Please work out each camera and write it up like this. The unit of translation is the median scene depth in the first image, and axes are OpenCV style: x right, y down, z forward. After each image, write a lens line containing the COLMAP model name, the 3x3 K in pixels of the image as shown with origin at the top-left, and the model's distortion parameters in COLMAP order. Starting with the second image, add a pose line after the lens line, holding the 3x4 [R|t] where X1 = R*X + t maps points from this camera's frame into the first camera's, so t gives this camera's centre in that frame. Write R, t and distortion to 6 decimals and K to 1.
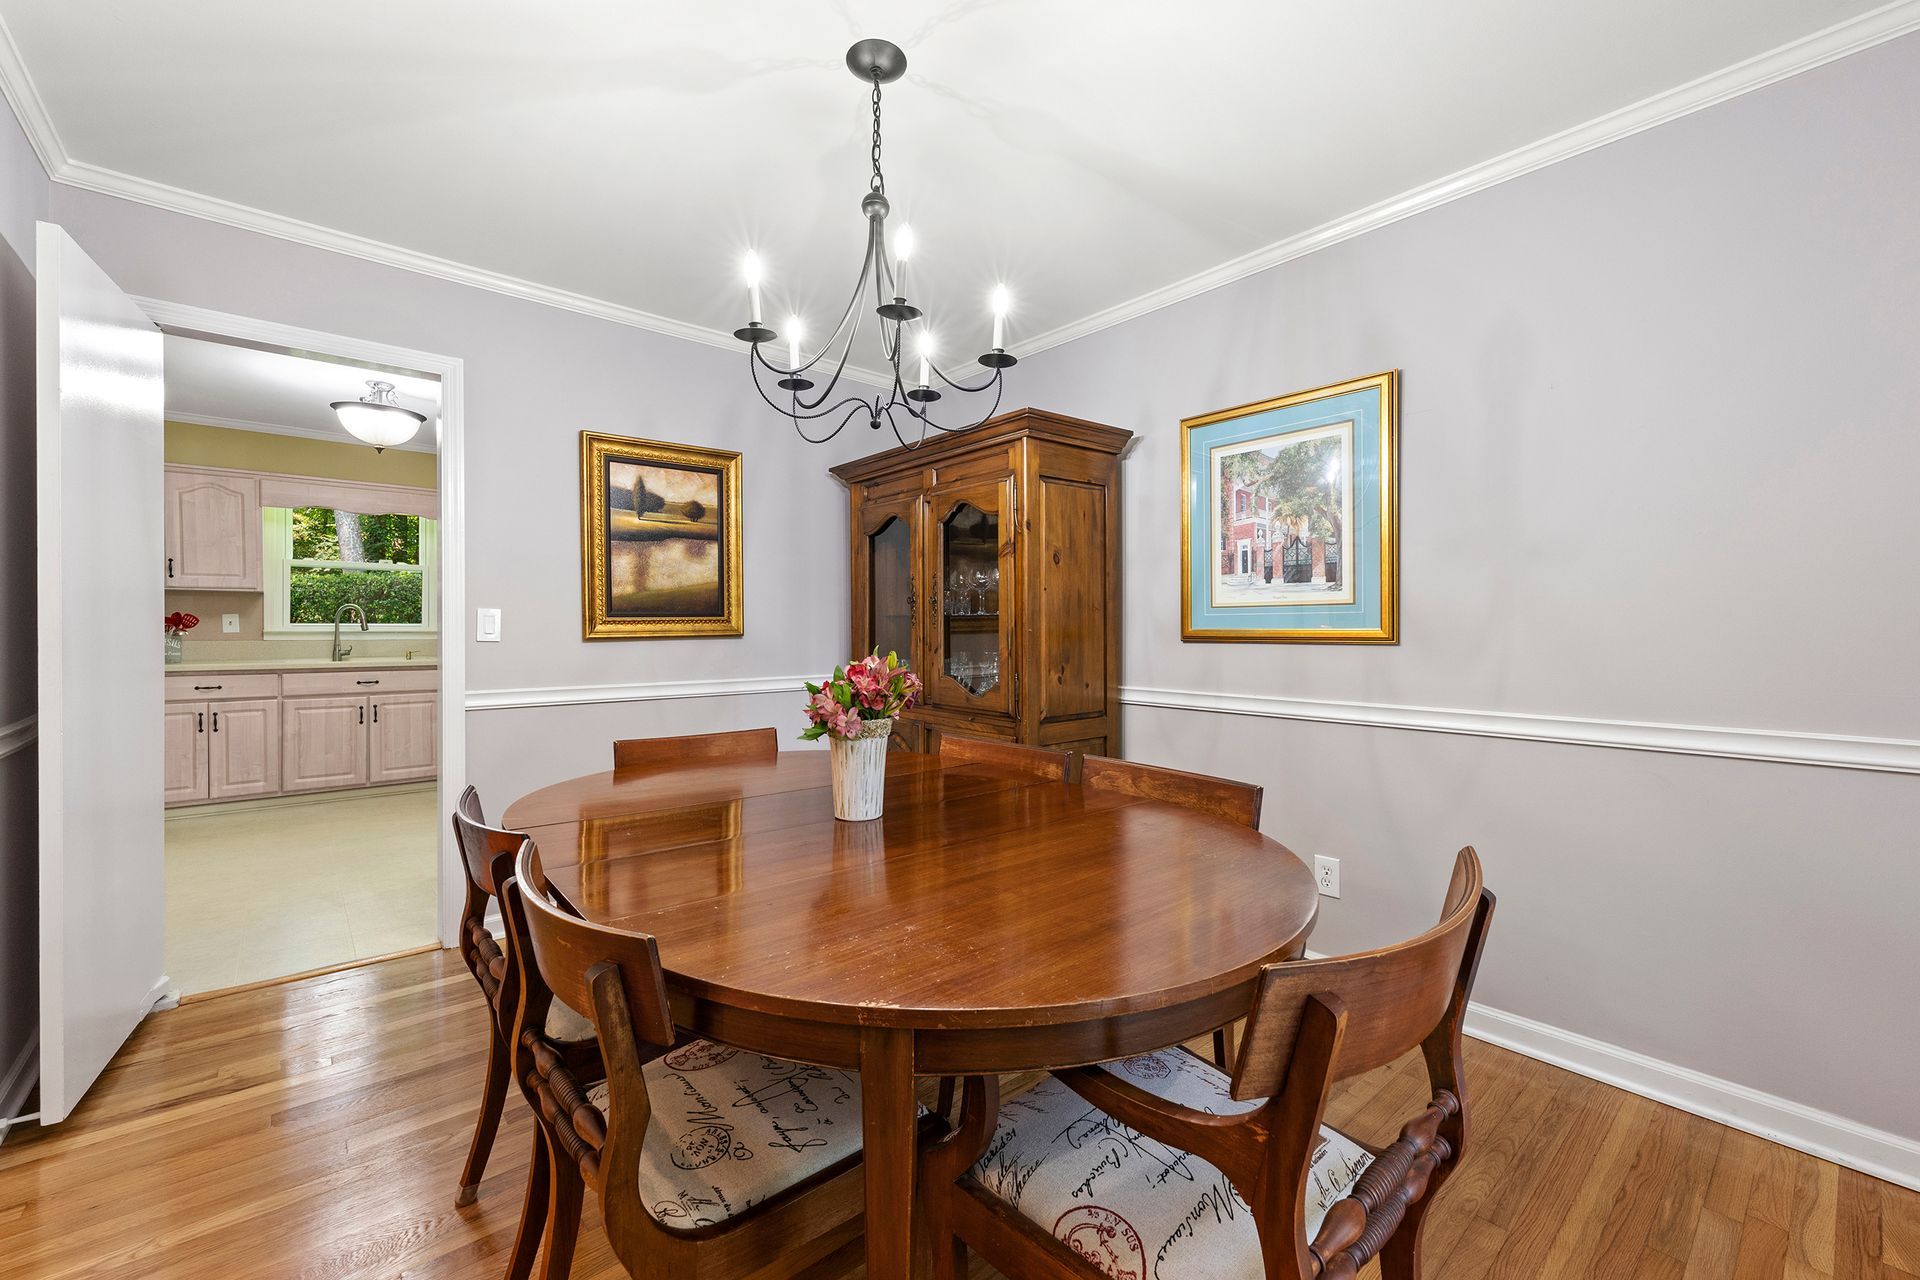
lens RADIAL K [[783.7, 0, 957.5], [0, 783.7, 631.7], [0, 0, 1]] dist [-0.001831, -0.000572]
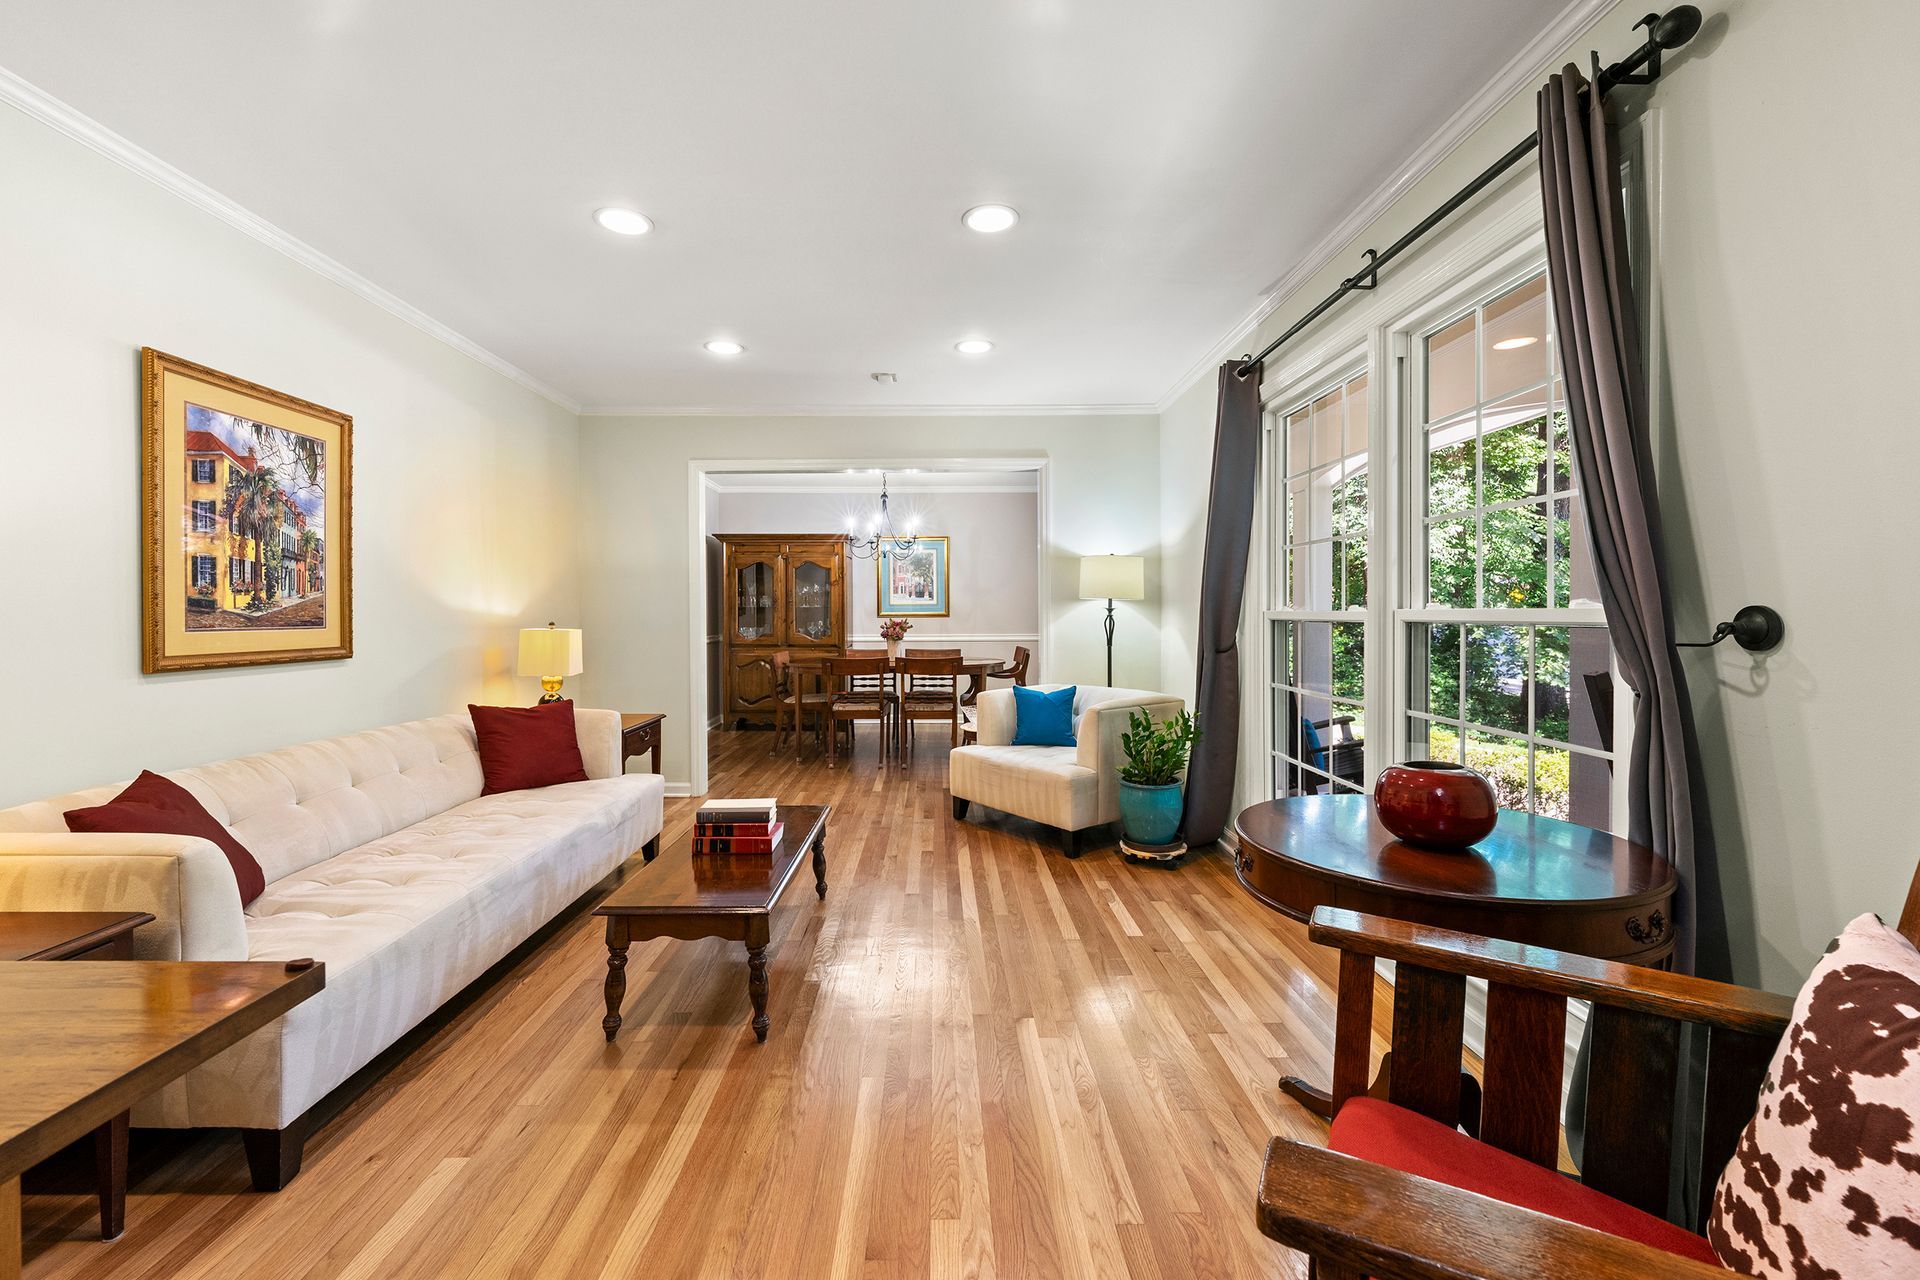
lens RADIAL K [[783.7, 0, 947.1], [0, 783.7, 623.4], [0, 0, 1]] dist [-0.001831, -0.000572]
pose [[0.638950, -0.008317, 0.769203, -1.846339], [0.006367, 0.999964, 0.005523, 0.023662], [-0.769222, 0.001369, 0.638980, -1.053310]]
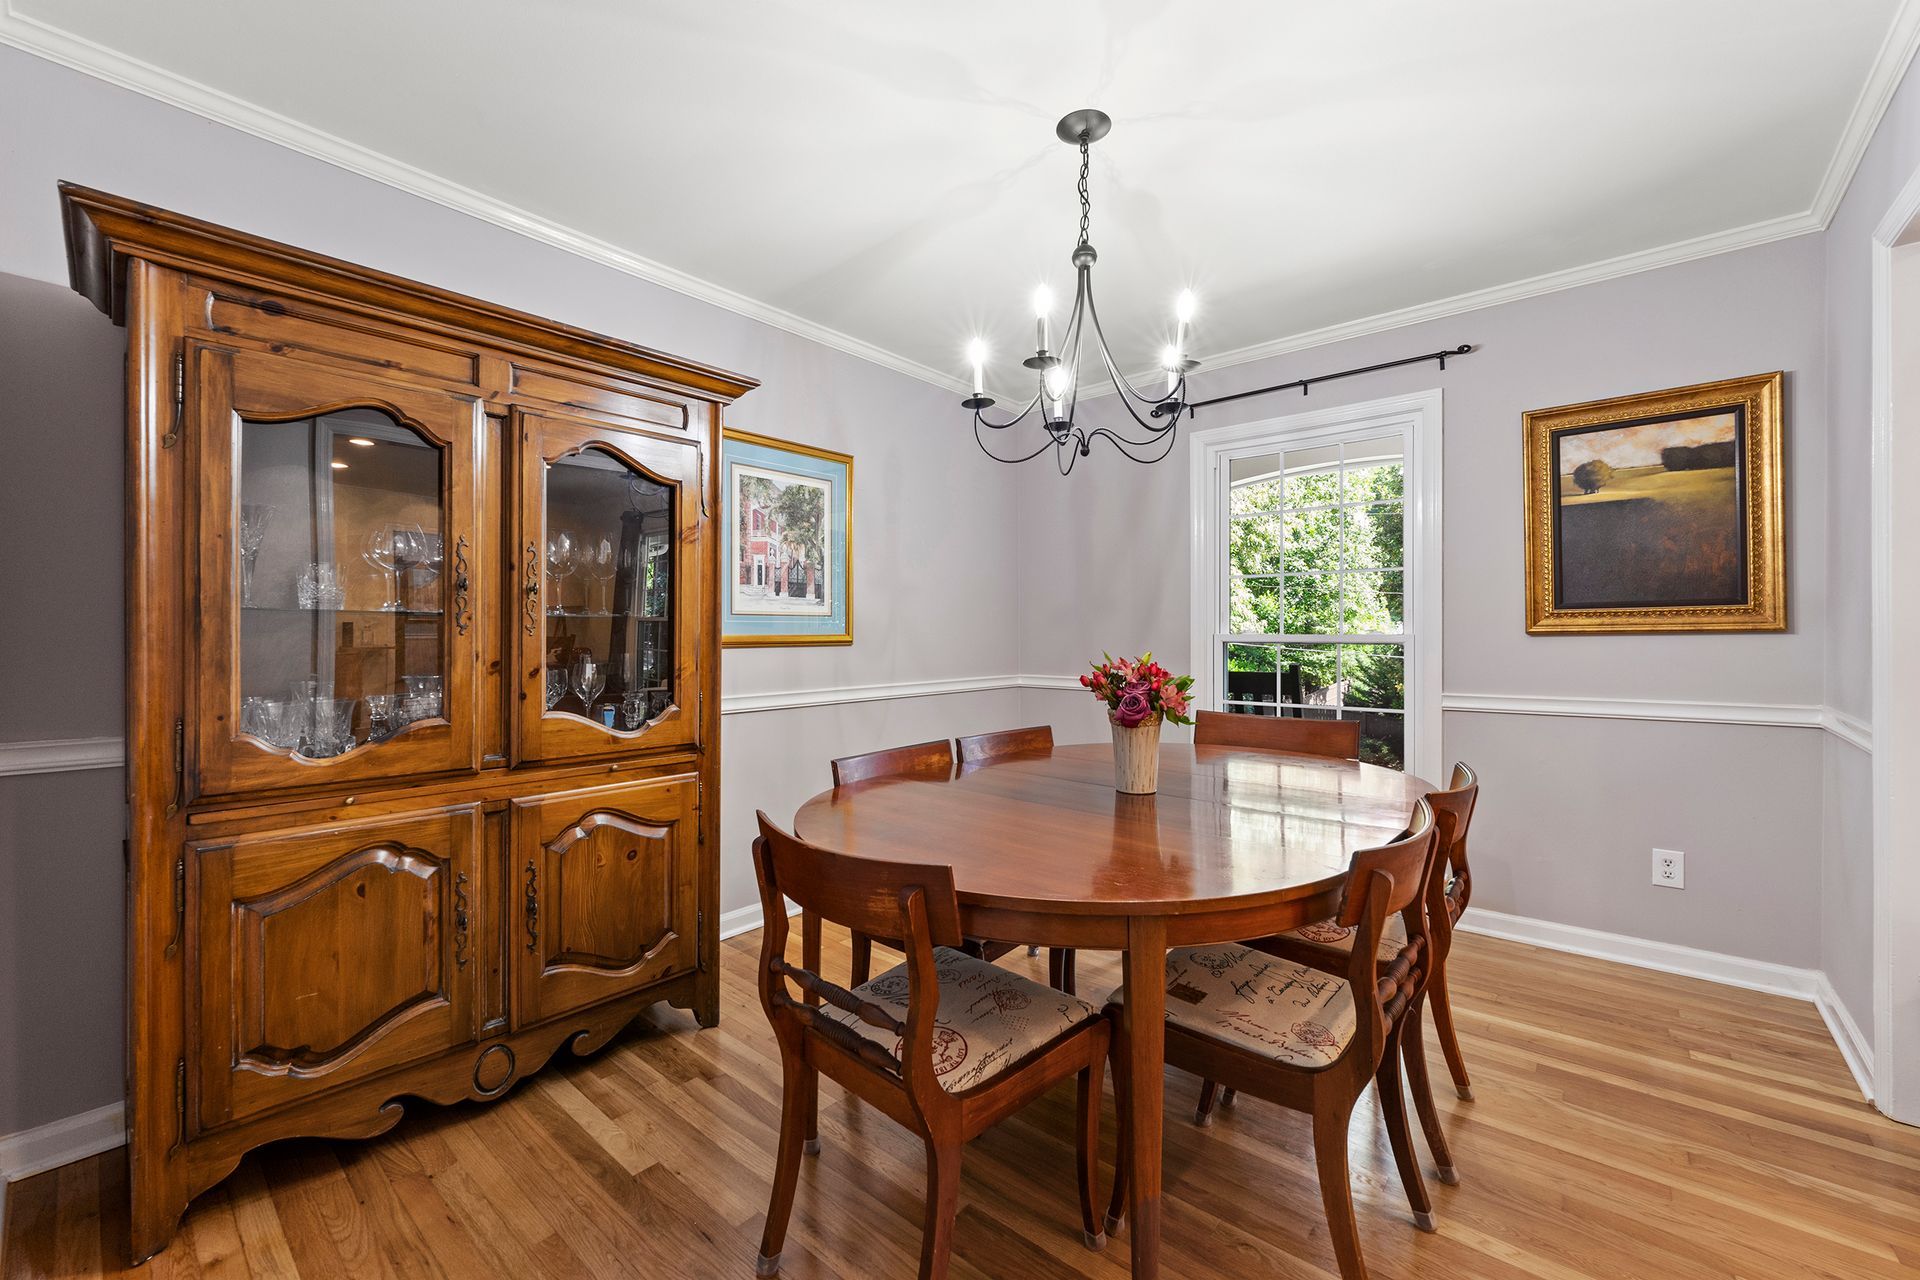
lens RADIAL K [[783.7, 0, 953.4], [0, 783.7, 637.5], [0, 0, 1]] dist [-0.001831, -0.000572]
pose [[-0.158824, -0.002889, 0.987303, -0.797689], [0.008568, 0.999954, 0.004305, -0.002189], [-0.987270, 0.009143, -0.158792, 0.920545]]
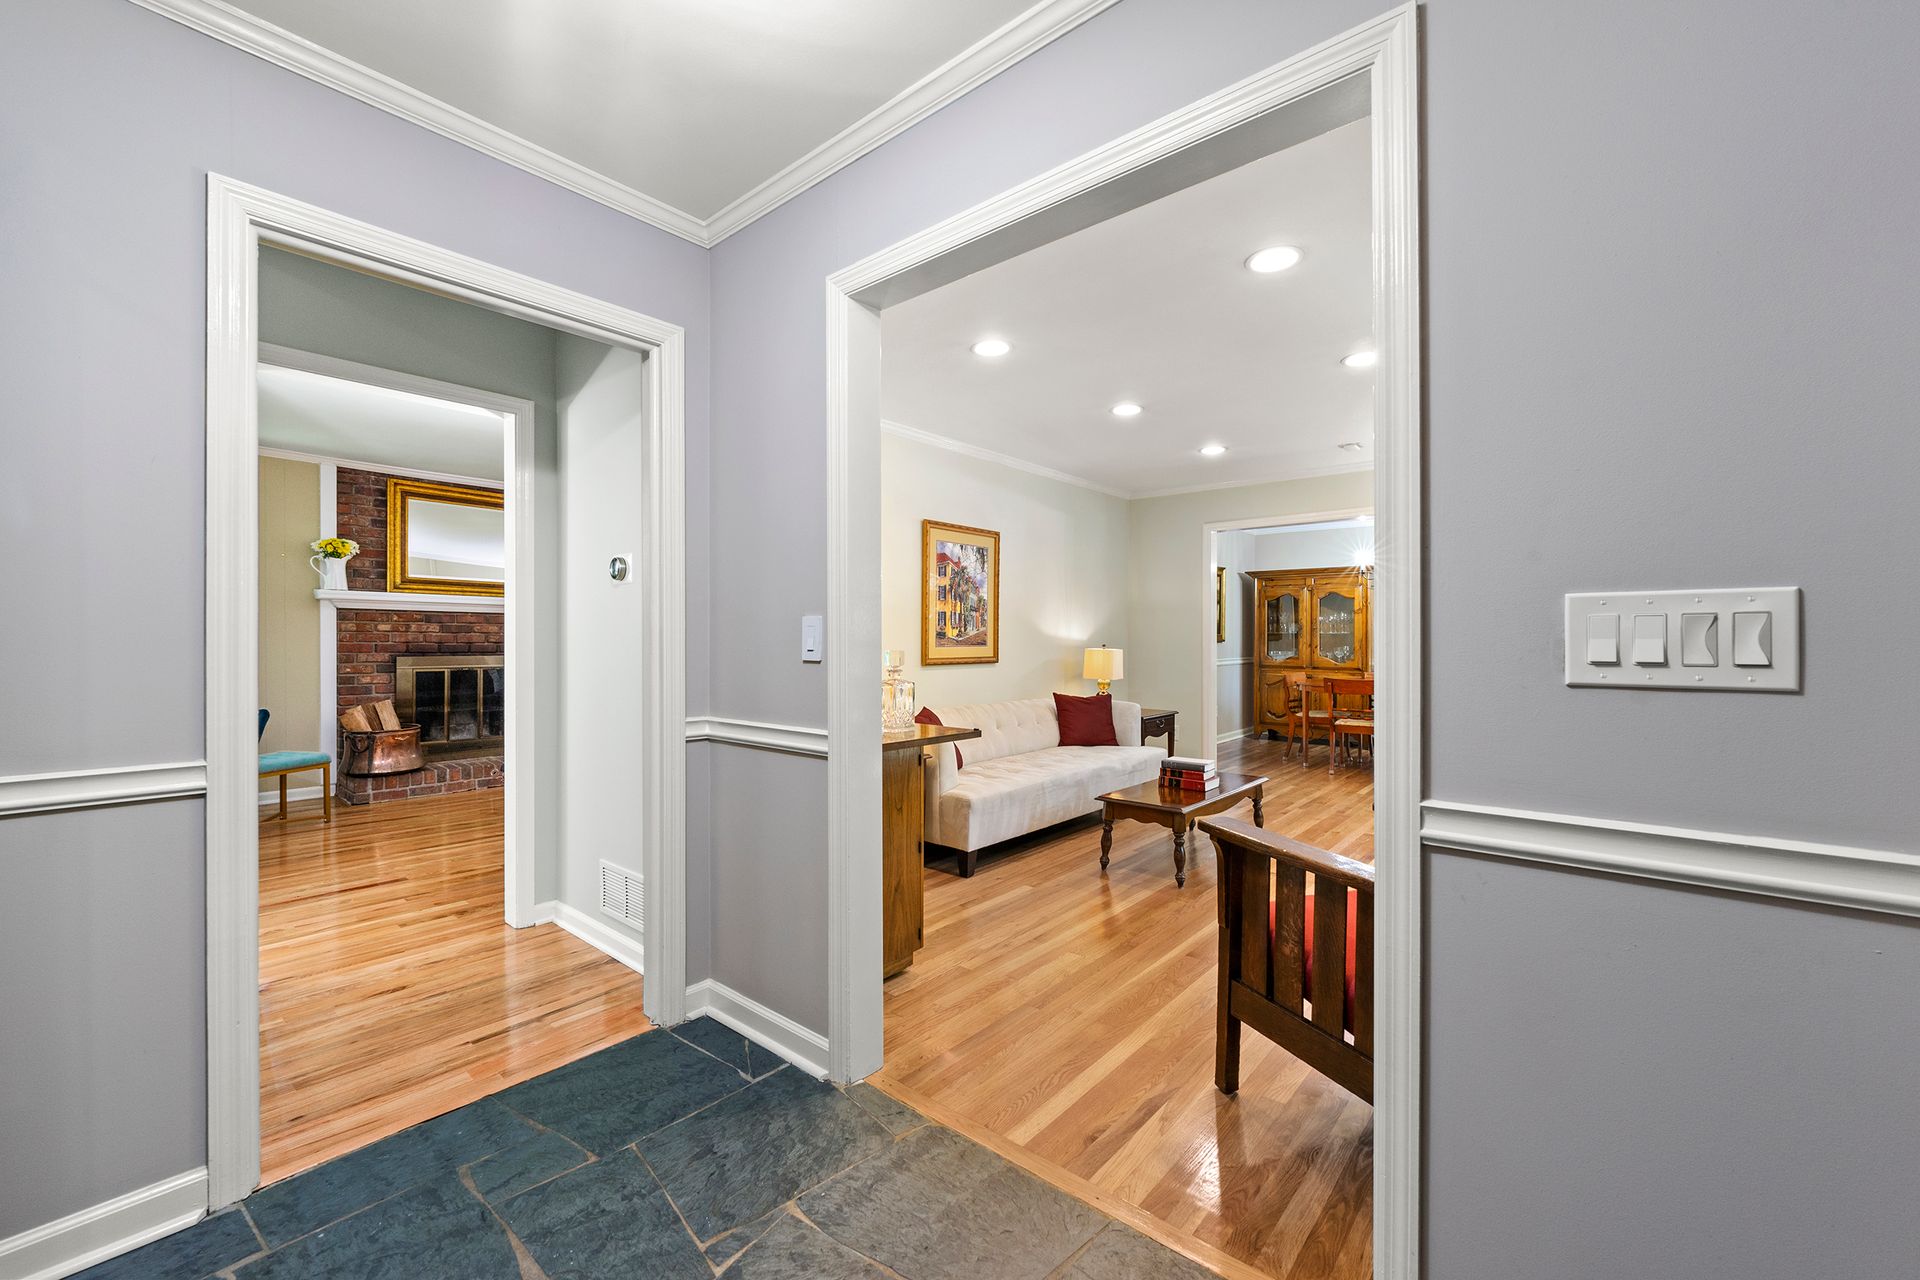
lens RADIAL K [[783.7, 0, 957.7], [0, 783.7, 636.1], [0, 0, 1]] dist [-0.001831, -0.000572]
pose [[0.986517, 0.005576, 0.163563, -1.971407], [-0.004032, 0.999944, -0.009767, 0.024237], [-0.163608, 0.008976, 0.986485, -1.694393]]
